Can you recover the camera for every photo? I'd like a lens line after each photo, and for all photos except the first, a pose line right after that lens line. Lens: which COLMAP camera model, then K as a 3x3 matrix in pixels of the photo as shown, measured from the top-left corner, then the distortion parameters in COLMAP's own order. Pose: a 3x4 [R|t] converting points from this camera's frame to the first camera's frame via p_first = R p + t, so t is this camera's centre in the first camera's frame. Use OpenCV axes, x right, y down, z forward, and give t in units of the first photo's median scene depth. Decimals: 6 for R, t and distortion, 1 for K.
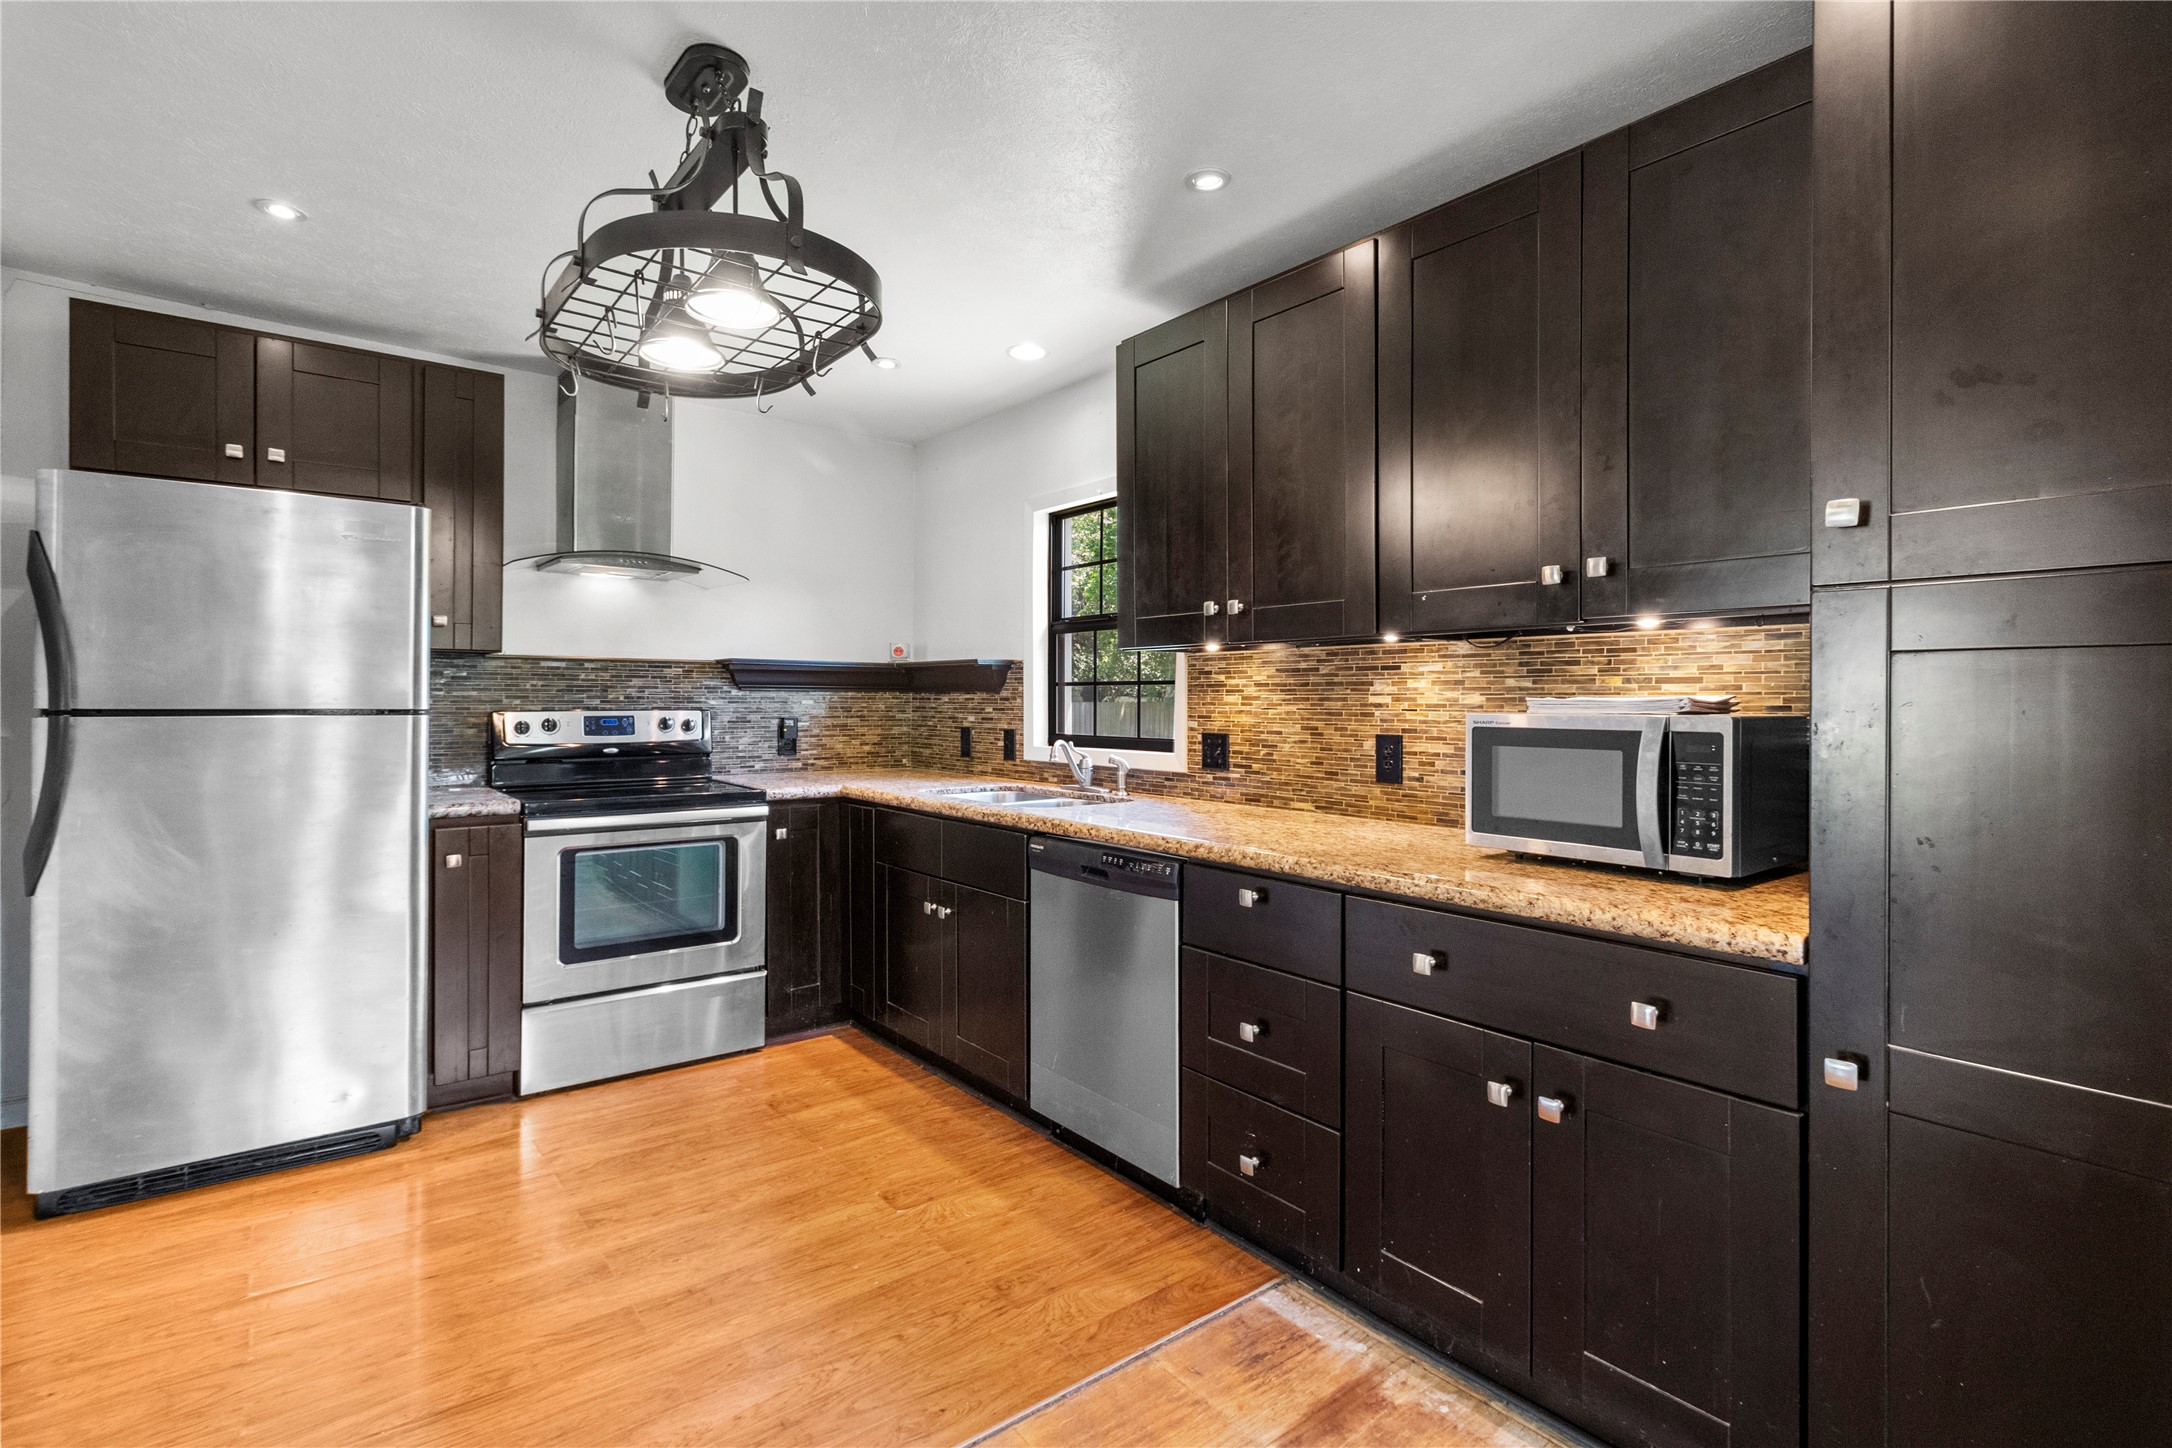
lens RADIAL K [[1010.8, 0, 1091.5], [0, 1010.8, 696.8], [0, 0, 1]] dist [0.000352, 0.001366]
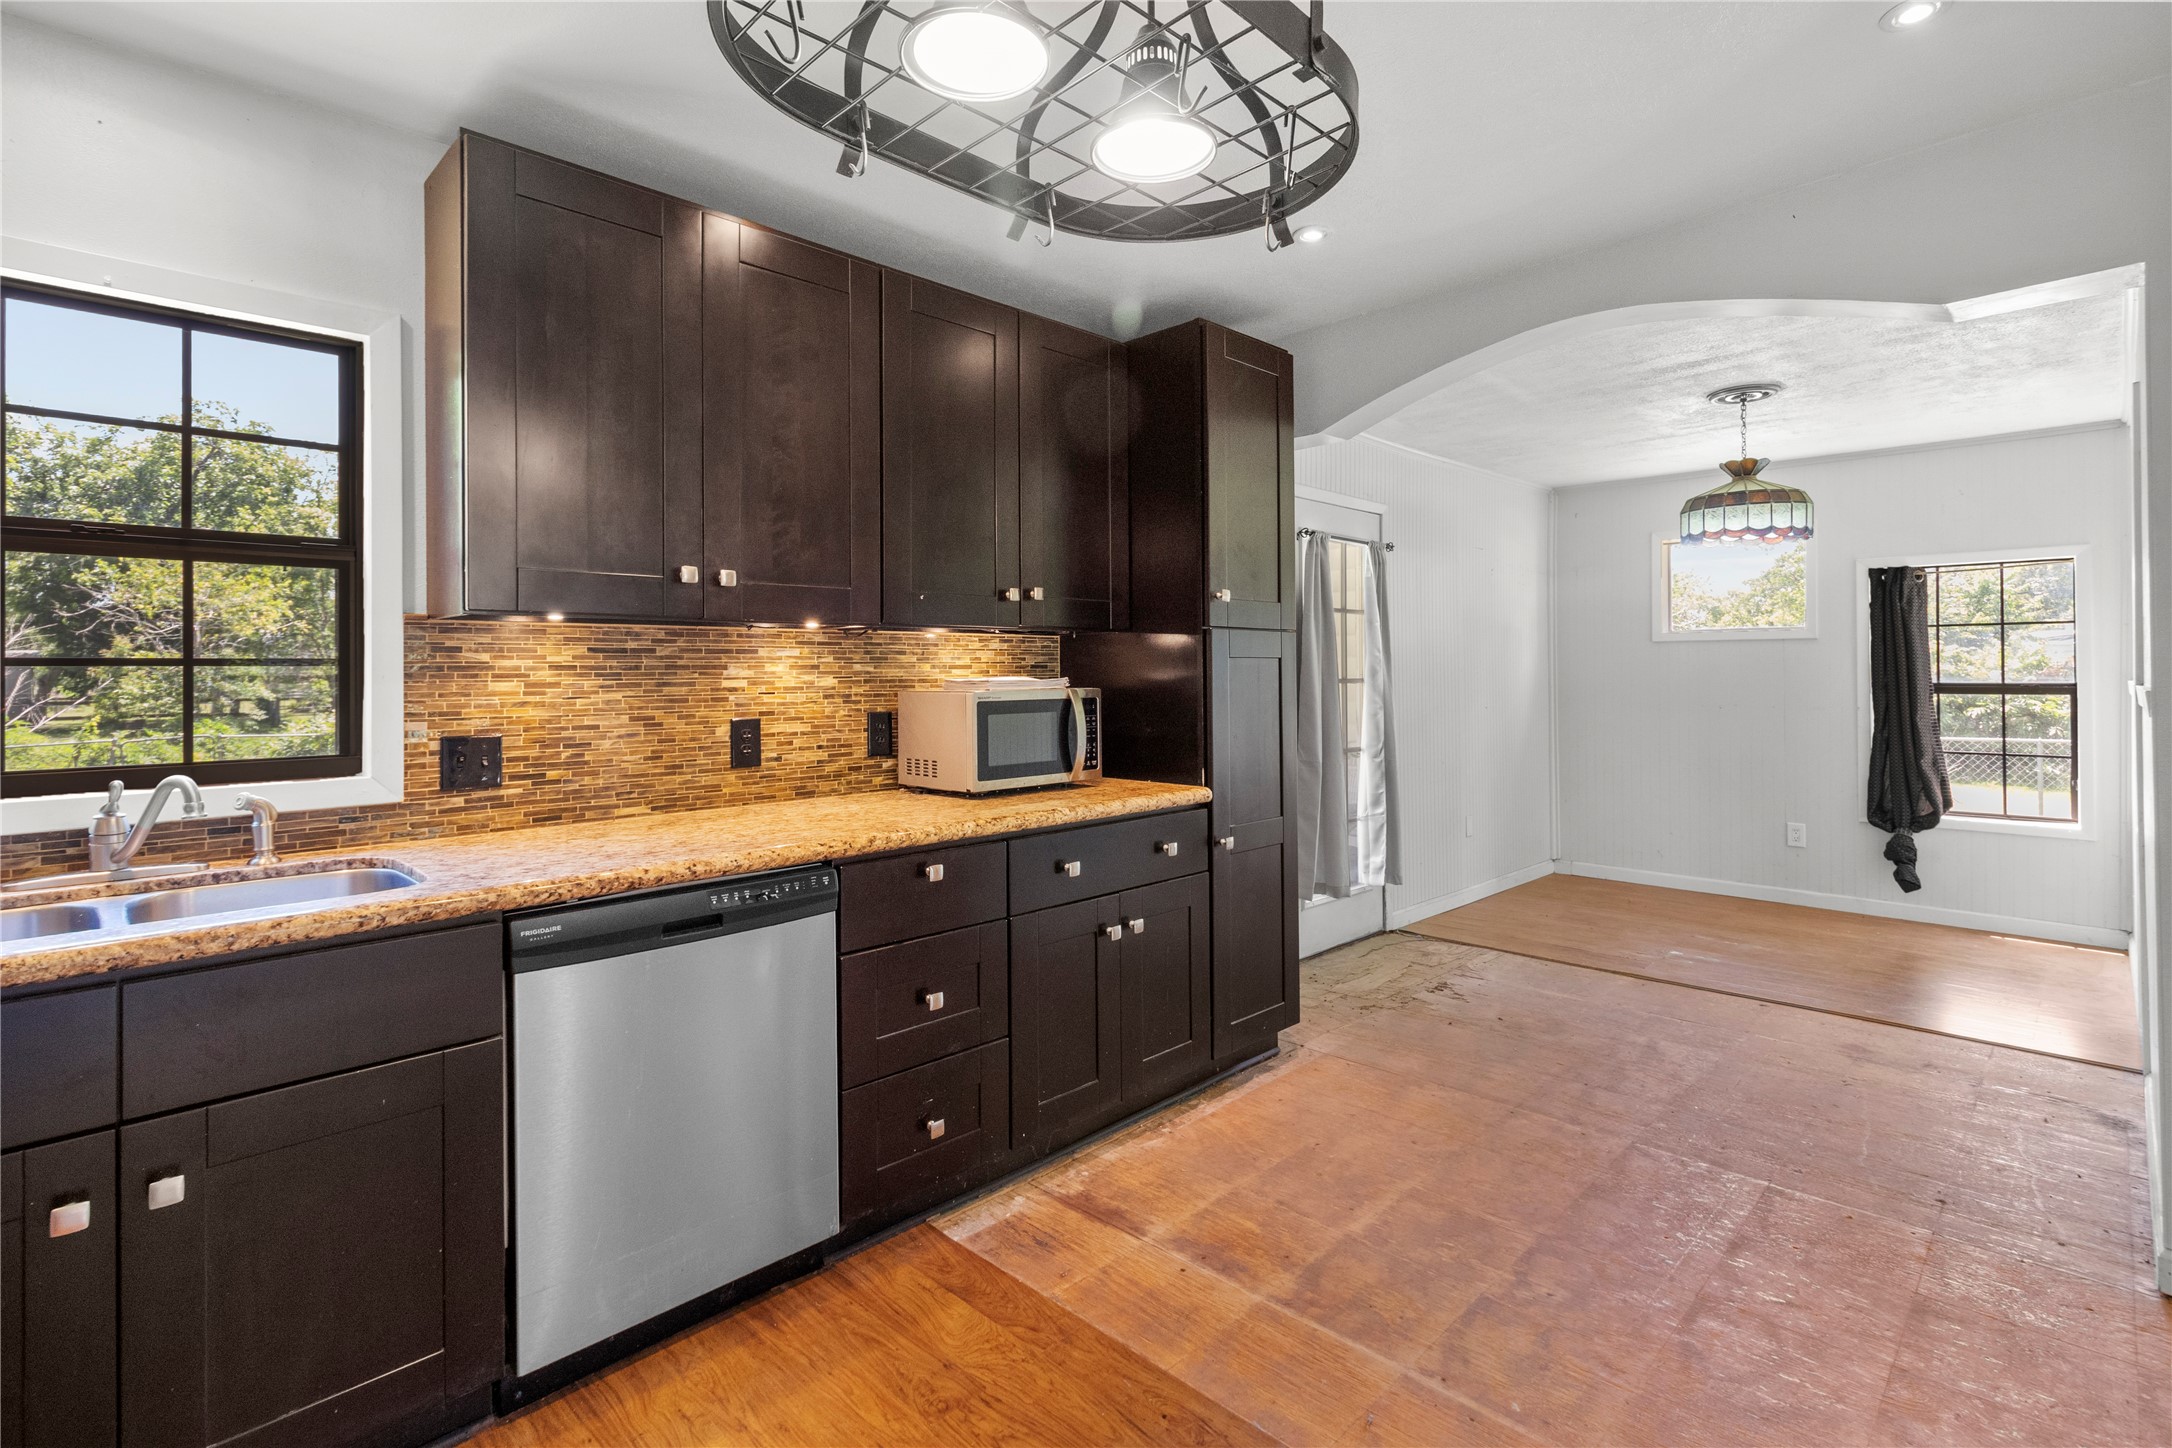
lens RADIAL K [[1010.8, 0, 1084.5], [0, 1010.8, 667.3], [0, 0, 1]] dist [0.000352, 0.001366]
pose [[-0.106208, 0.004323, 0.994335, -0.666049], [0.006174, 0.999974, -0.003688, -0.006761], [-0.994325, 0.005748, -0.106232, 0.705909]]
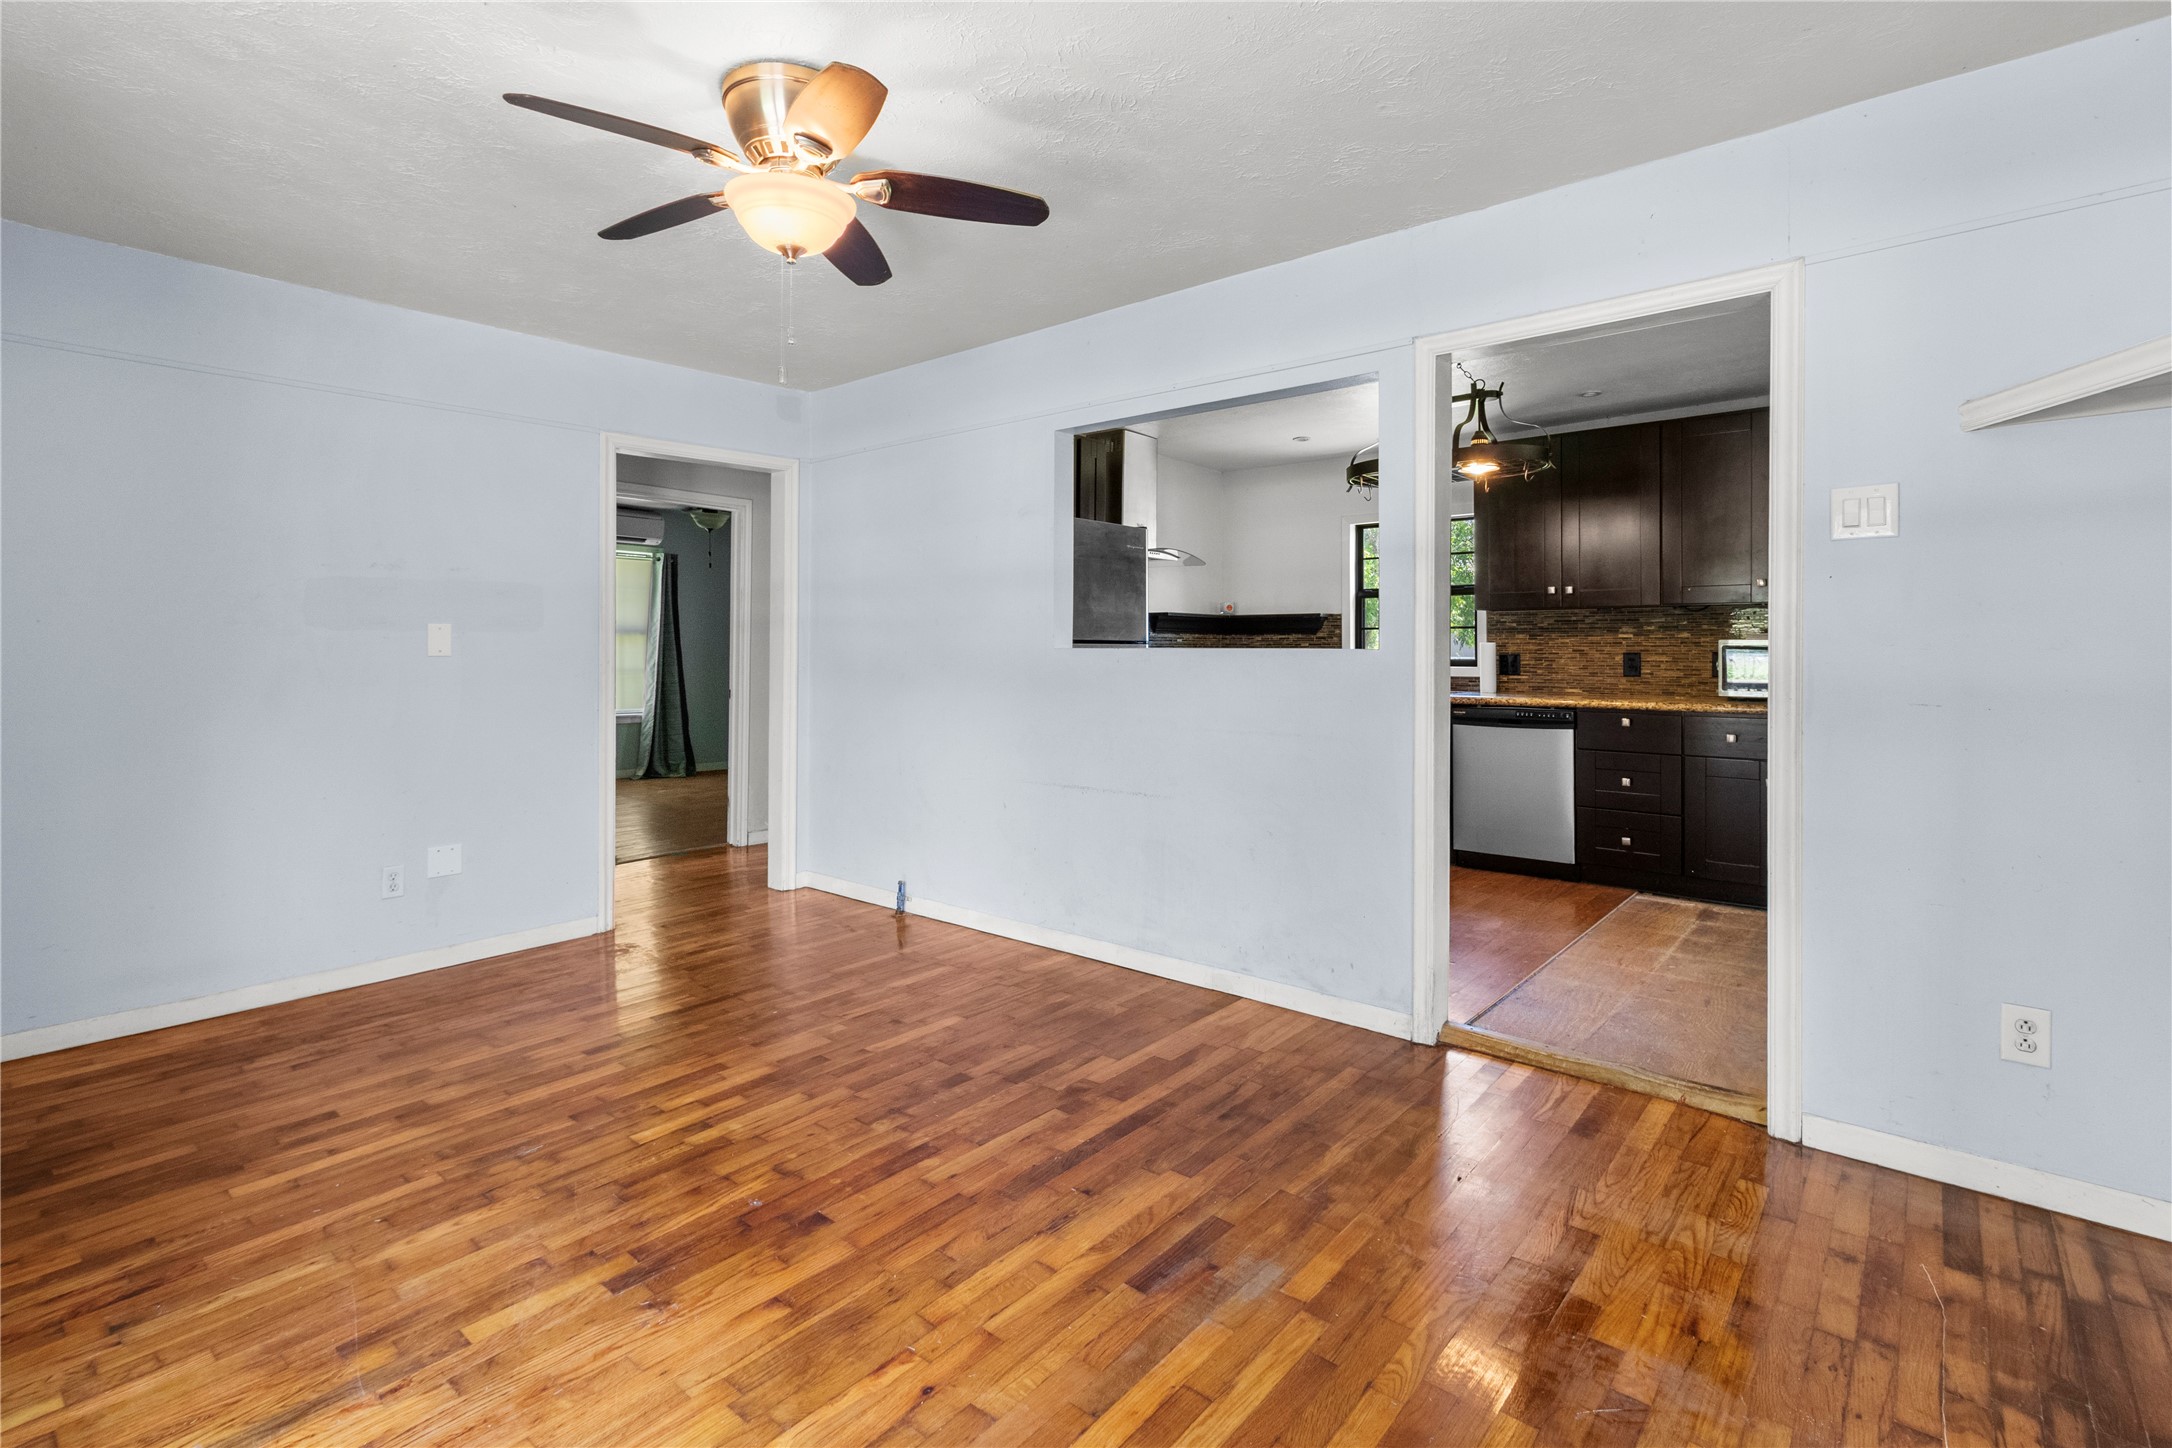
lens RADIAL K [[1010.8, 0, 1080.6], [0, 1010.8, 656.7], [0, 0, 1]] dist [0.000352, 0.001366]
pose [[0.981405, -0.005008, 0.191884, -1.082167], [0.003127, 0.999944, 0.010105, 0.019573], [-0.191924, -0.009317, 0.981366, -0.716561]]
